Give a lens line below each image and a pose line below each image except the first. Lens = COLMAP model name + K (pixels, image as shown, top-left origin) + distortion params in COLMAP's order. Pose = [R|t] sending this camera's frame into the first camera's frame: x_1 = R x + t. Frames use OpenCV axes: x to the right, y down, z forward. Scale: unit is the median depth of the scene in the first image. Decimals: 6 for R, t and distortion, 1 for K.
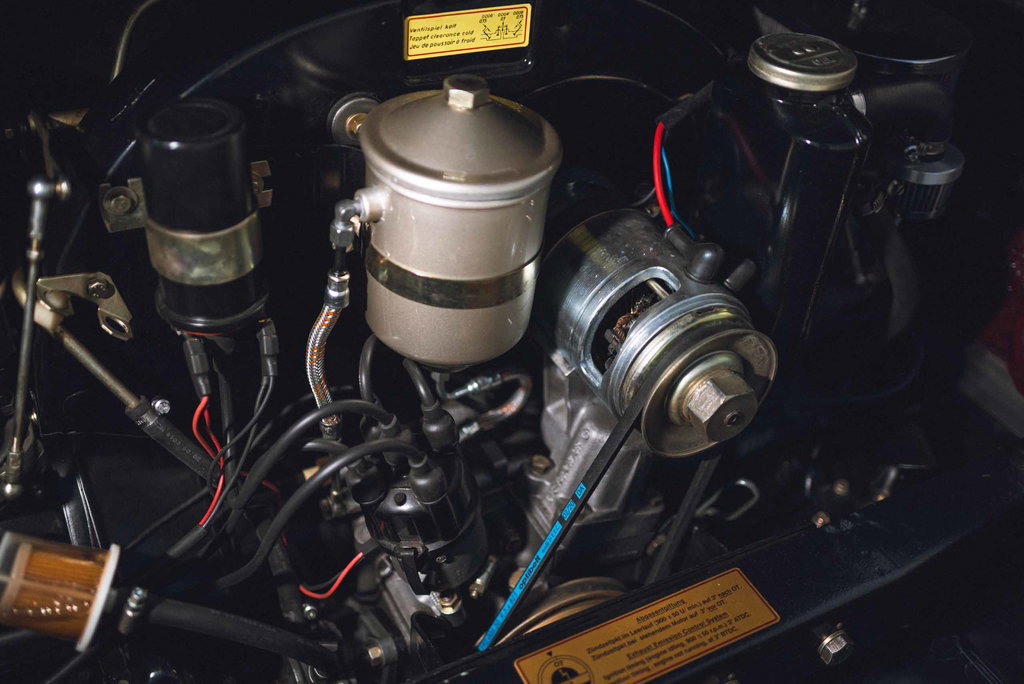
lens RADIAL K [[1031.4, 0, 506.5], [0, 1031.4, 344.8], [0, 0, 1]] dist [0.025085, 0.000000]
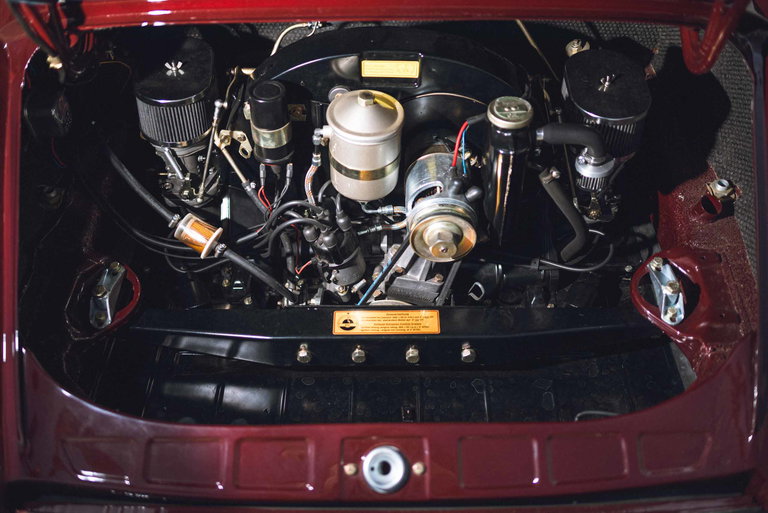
lens RADIAL K [[773.6, 0, 386.7], [0, 773.6, 255.1], [0, 0, 1]] dist [0.025085, 0.000000]
pose [[0.890836, 0.289789, -0.349906, 0.751448], [-0.238239, 0.953744, 0.183341, -0.224714], [0.386851, -0.079965, 0.918668, -0.749321]]
